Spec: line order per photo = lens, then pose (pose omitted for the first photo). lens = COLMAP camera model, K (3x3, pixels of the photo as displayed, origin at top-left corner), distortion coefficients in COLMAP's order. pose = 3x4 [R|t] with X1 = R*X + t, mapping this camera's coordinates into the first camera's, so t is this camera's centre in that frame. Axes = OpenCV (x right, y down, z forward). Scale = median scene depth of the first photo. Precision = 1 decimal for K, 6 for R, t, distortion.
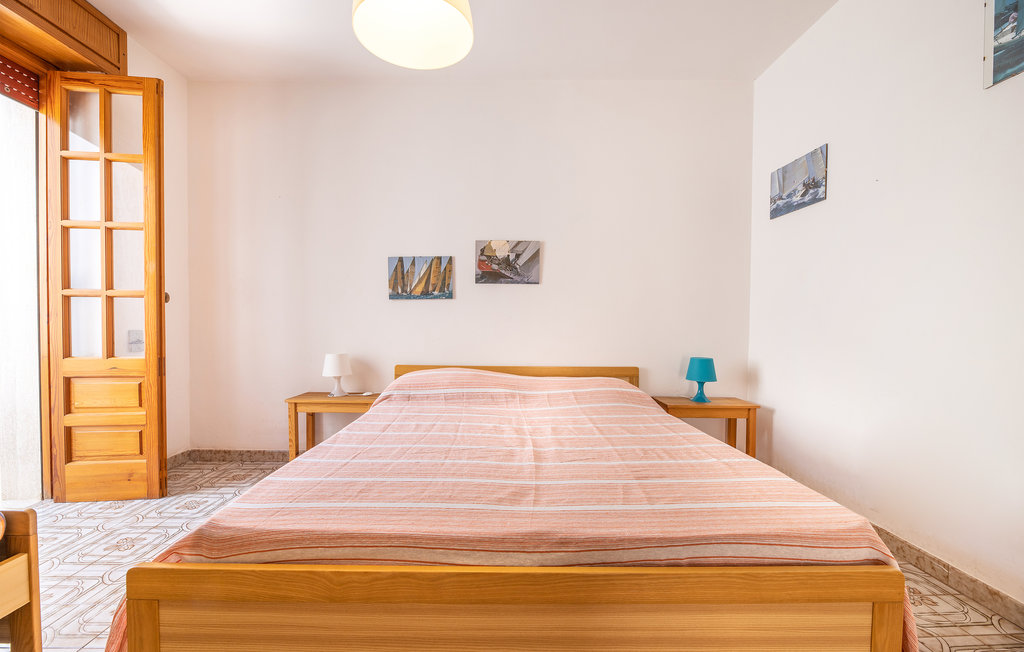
lens RADIAL K [[411.2, 0, 514.3], [0, 411.2, 338.1], [0, 0, 1]] dist [-0.005292, -0.000892]
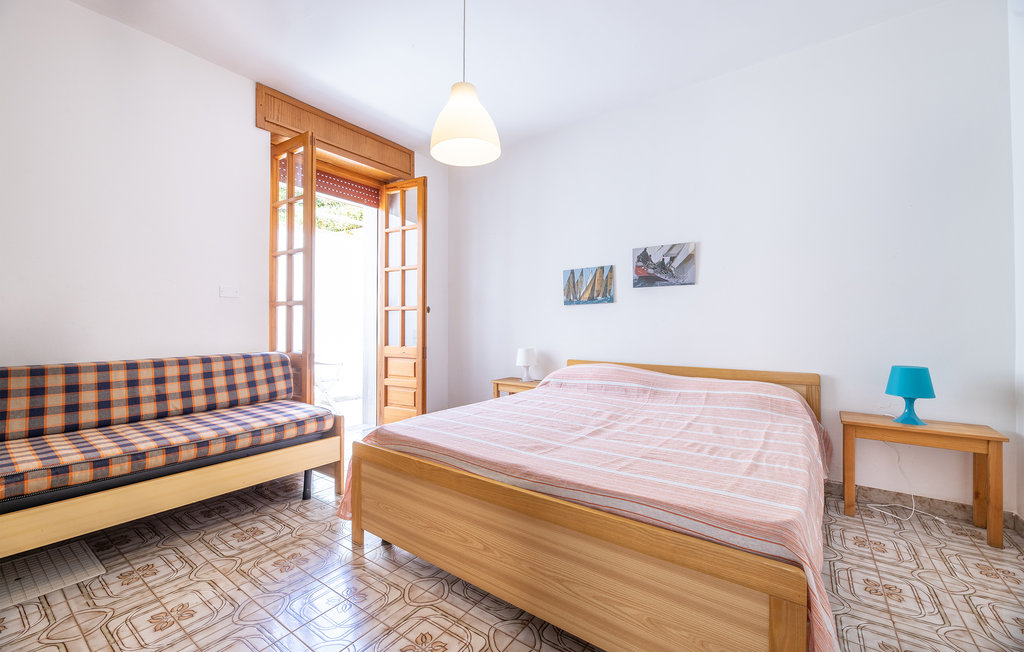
lens RADIAL K [[419.8, 0, 512.0], [0, 419.8, 326.0], [0, 0, 1]] dist [0.000850, -0.000161]
pose [[0.794689, -0.005280, -0.606994, 0.400454], [-0.014206, 0.999526, -0.027294, 0.004540], [0.606851, 0.030314, 0.794237, -0.098126]]
